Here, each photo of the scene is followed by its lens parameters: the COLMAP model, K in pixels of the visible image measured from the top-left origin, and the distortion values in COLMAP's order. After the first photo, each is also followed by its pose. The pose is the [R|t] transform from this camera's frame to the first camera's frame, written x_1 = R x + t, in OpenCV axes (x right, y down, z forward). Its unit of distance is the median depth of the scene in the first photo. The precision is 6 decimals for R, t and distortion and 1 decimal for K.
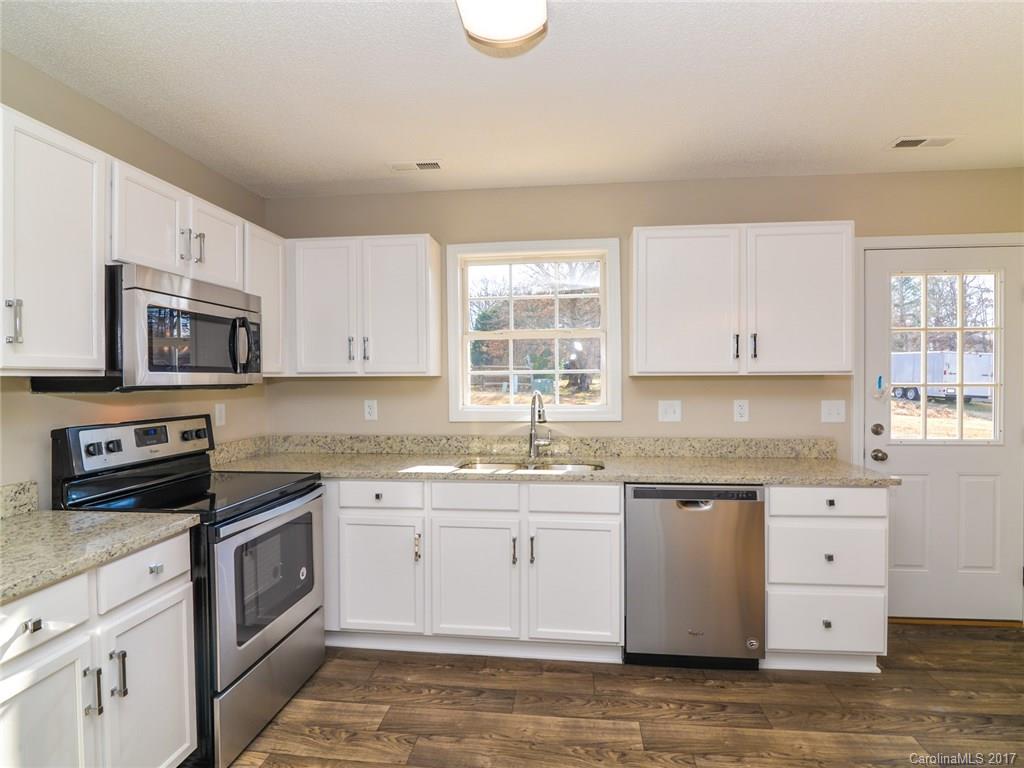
lens RADIAL K [[547.3, 0, 493.4], [0, 547.3, 389.8], [0, 0, 1]] dist [-0.021619, 0.001348]
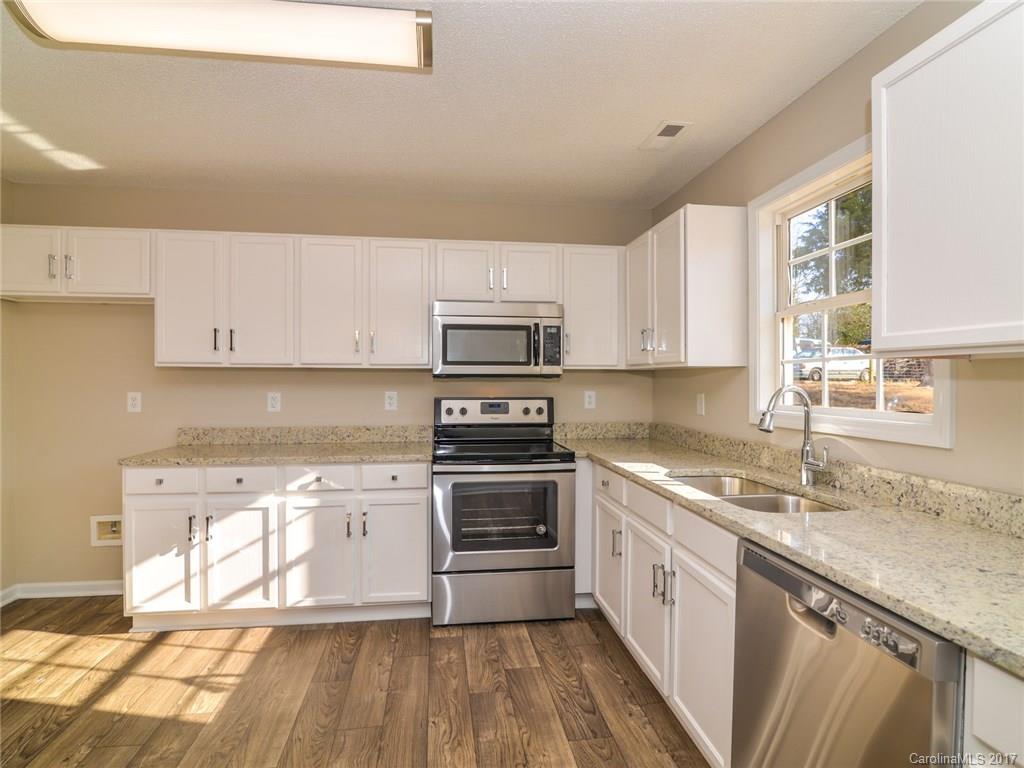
lens RADIAL K [[537.0, 0, 512.0], [0, 537.0, 384.0], [0, 0, 1]] dist [-0.017261, 0.000071]
pose [[0.259686, 0.016100, -0.965559, 0.752296], [-0.022216, 0.999696, 0.010695, 0.000635], [0.965438, 0.018673, 0.259965, 0.593806]]
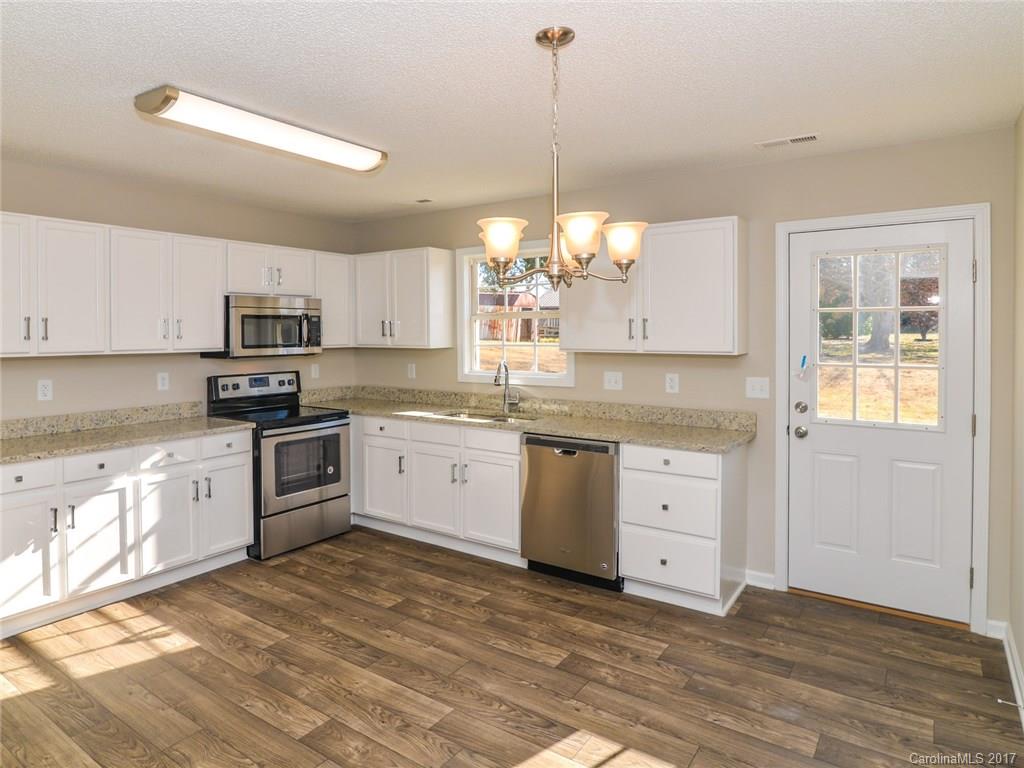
lens RADIAL K [[634.5, 0, 445.0], [0, 634.5, 354.9], [0, 0, 1]] dist [-0.018684, 0.000128]
pose [[0.861567, 0.021821, -0.507174, 0.871222], [-0.011211, 0.999650, 0.023964, -0.056496], [0.507519, -0.014960, 0.861510, -0.445624]]
